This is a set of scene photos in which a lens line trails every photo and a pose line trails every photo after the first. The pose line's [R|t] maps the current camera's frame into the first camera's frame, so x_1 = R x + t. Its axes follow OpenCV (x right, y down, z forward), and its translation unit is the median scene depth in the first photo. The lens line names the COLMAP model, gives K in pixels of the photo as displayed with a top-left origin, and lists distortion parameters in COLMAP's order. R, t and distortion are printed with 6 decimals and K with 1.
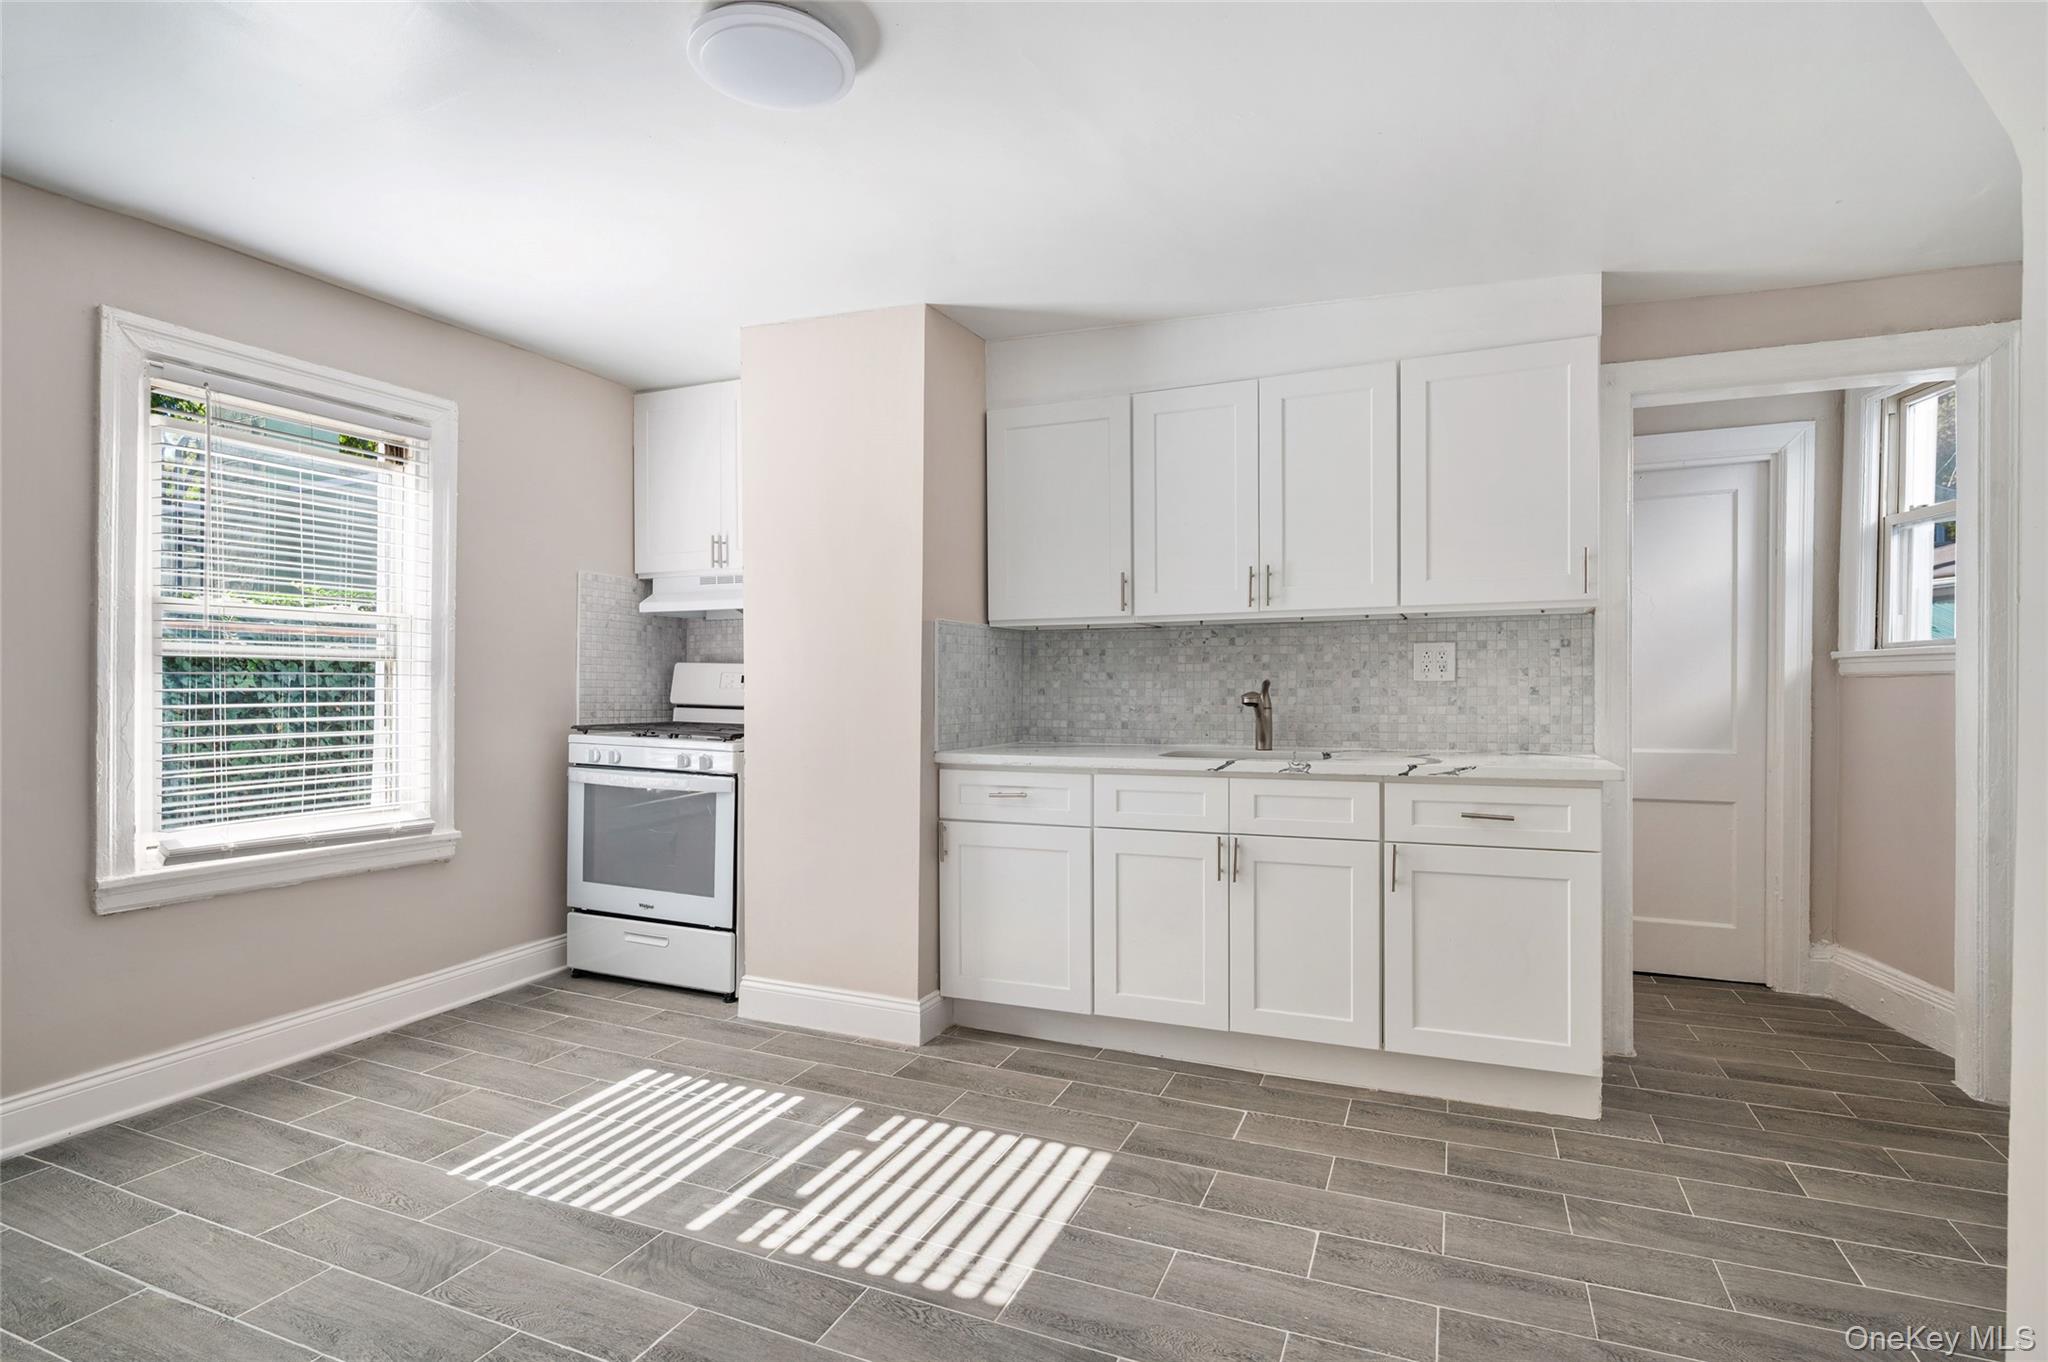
lens RADIAL K [[992.5, 0, 1047.1], [0, 992.5, 699.6], [0, 0, 1]] dist [0.002058, -0.001692]
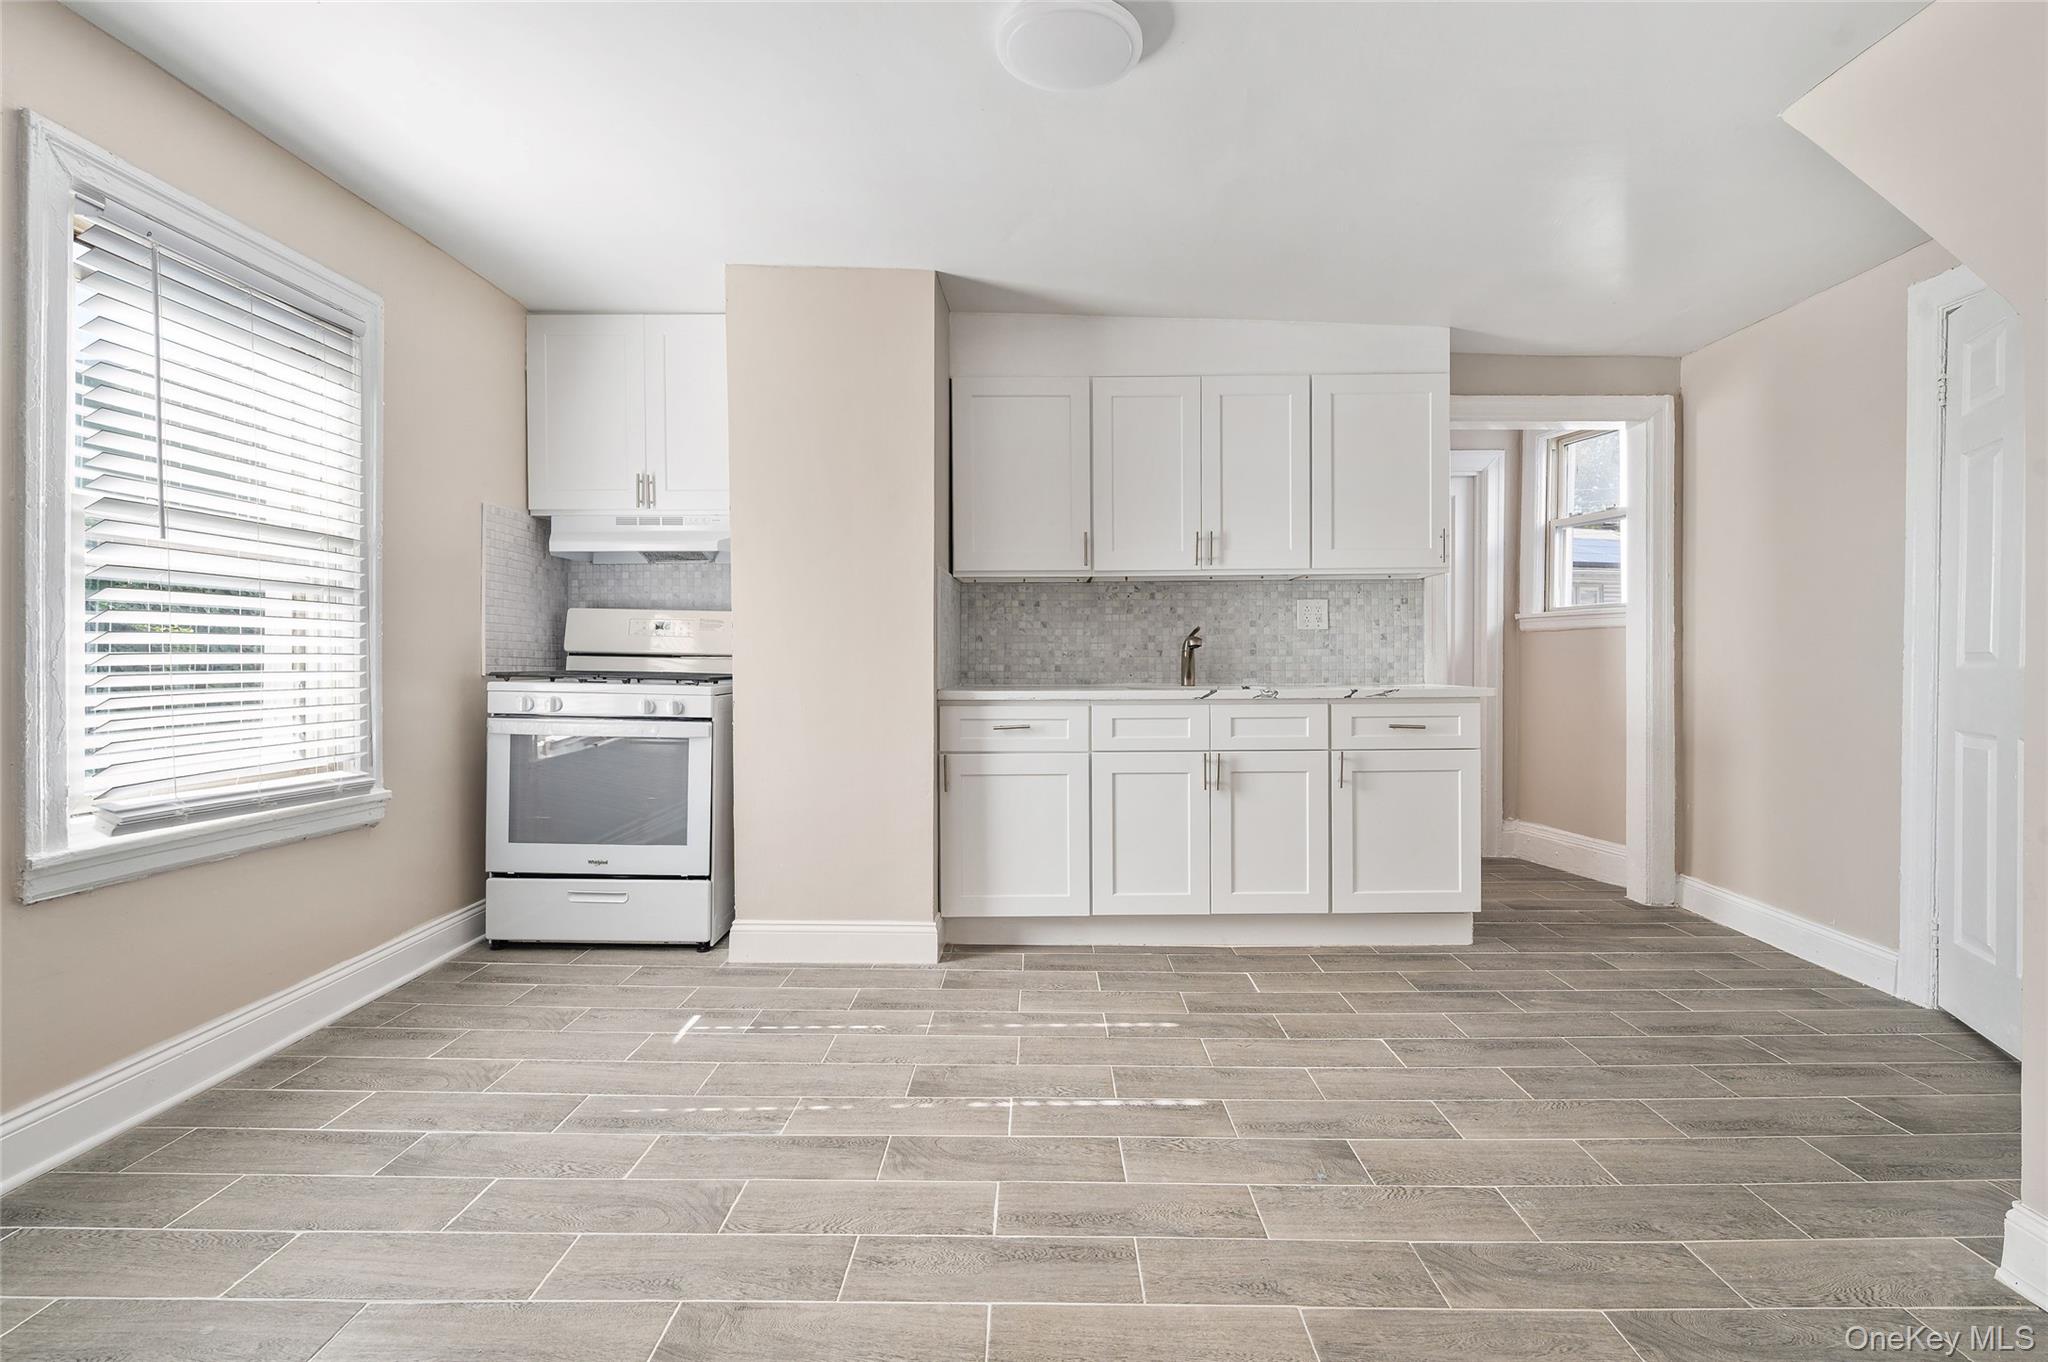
lens RADIAL K [[928.6, 0, 1049.8], [0, 928.6, 670.8], [0, 0, 1]] dist [0.001658, 0.000025]
pose [[0.924965, -0.006217, 0.380000, -0.396891], [0.006127, 0.999980, 0.001447, 0.032602], [-0.380002, 0.000990, 0.924985, 0.025991]]
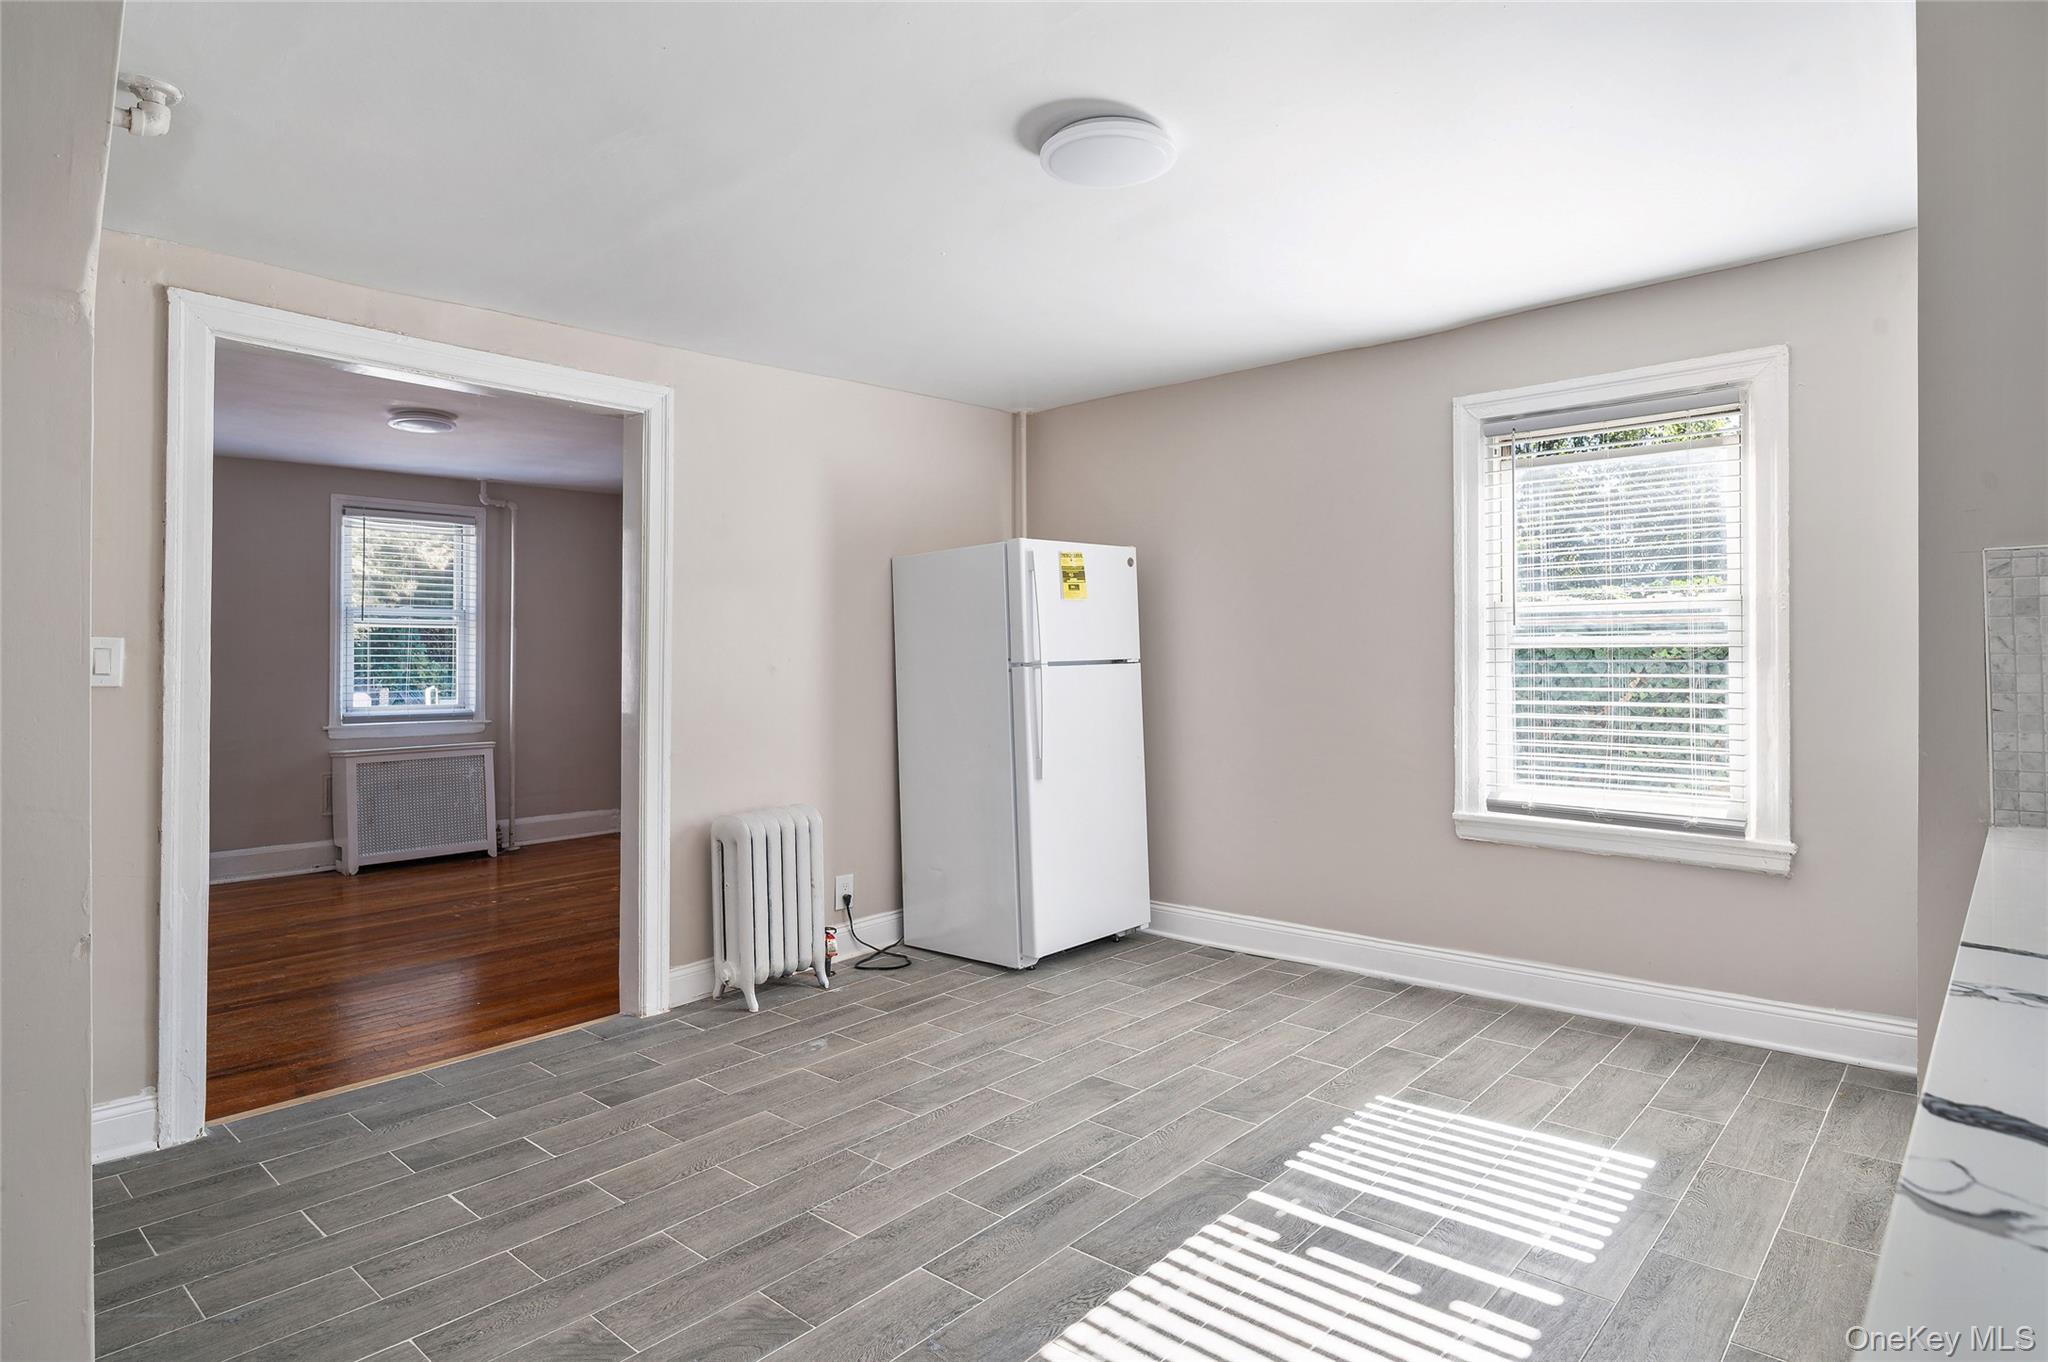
lens RADIAL K [[1113.1, 0, 1062.1], [0, 1113.1, 648.0], [0, 0, 1]] dist [-0.004600, -0.001338]
pose [[-0.317100, -0.005691, -0.948375, 0.552270], [-0.009139, 0.999954, -0.002945, -0.030119], [0.948348, 0.007734, -0.317138, 0.770878]]
